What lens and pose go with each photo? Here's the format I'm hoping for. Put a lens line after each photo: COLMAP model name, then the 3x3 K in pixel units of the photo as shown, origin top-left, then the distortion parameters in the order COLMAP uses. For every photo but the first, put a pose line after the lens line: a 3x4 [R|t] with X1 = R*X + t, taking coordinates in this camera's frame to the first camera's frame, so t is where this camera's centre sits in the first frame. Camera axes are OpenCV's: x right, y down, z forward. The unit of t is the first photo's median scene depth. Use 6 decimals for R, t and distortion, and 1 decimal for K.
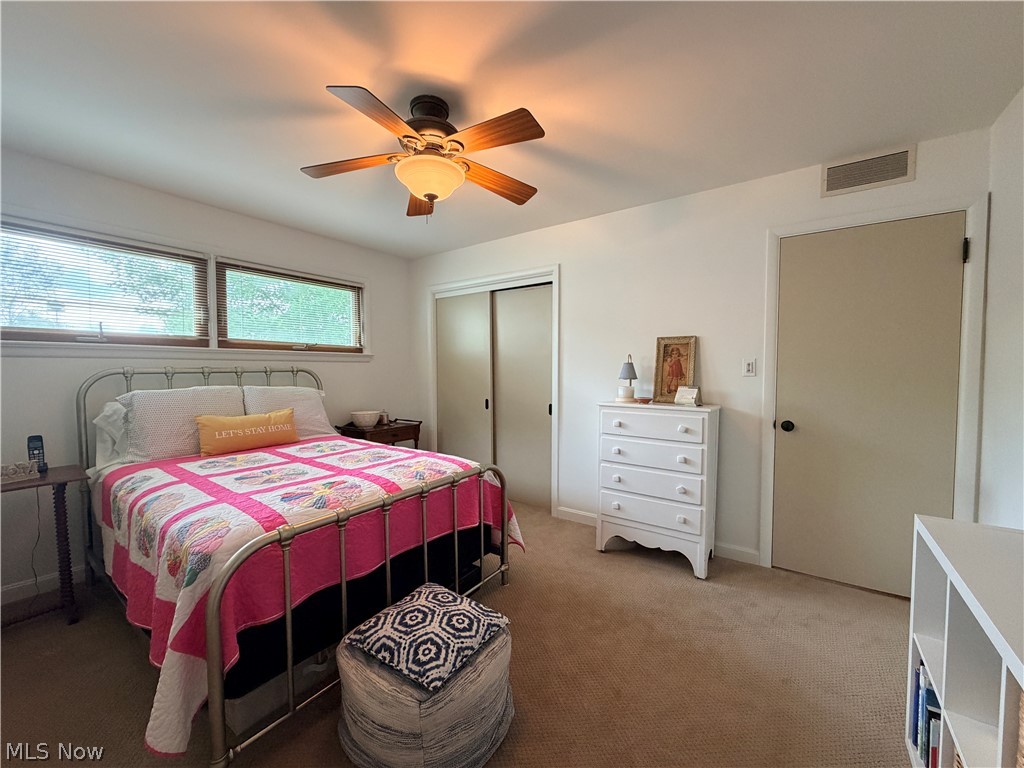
lens RADIAL K [[399.8, 0, 510.9], [0, 399.8, 380.9], [0, 0, 1]] dist [0.100942, 0.000002]
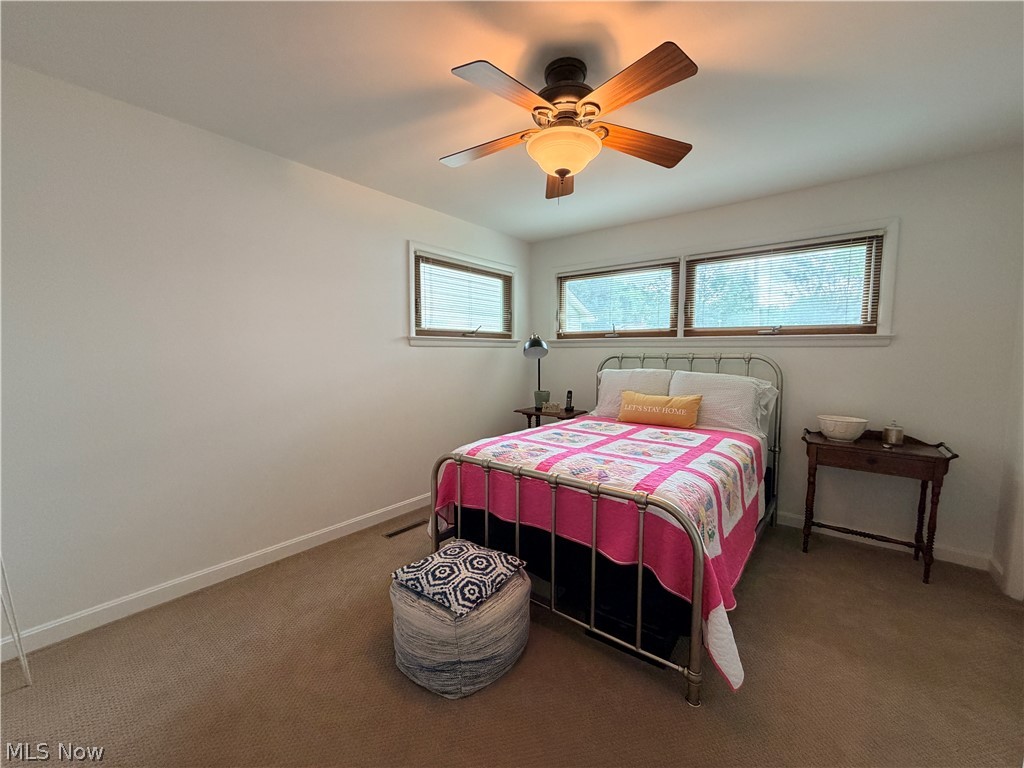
lens RADIAL K [[408.9, 0, 510.0], [0, 408.9, 385.0], [0, 0, 1]] dist [0.000346, -0.000077]
pose [[-0.021827, 0.083224, -0.996292, 0.460032], [-0.037930, 0.995743, 0.084009, -0.023261], [0.999042, 0.039623, -0.018578, 0.558884]]
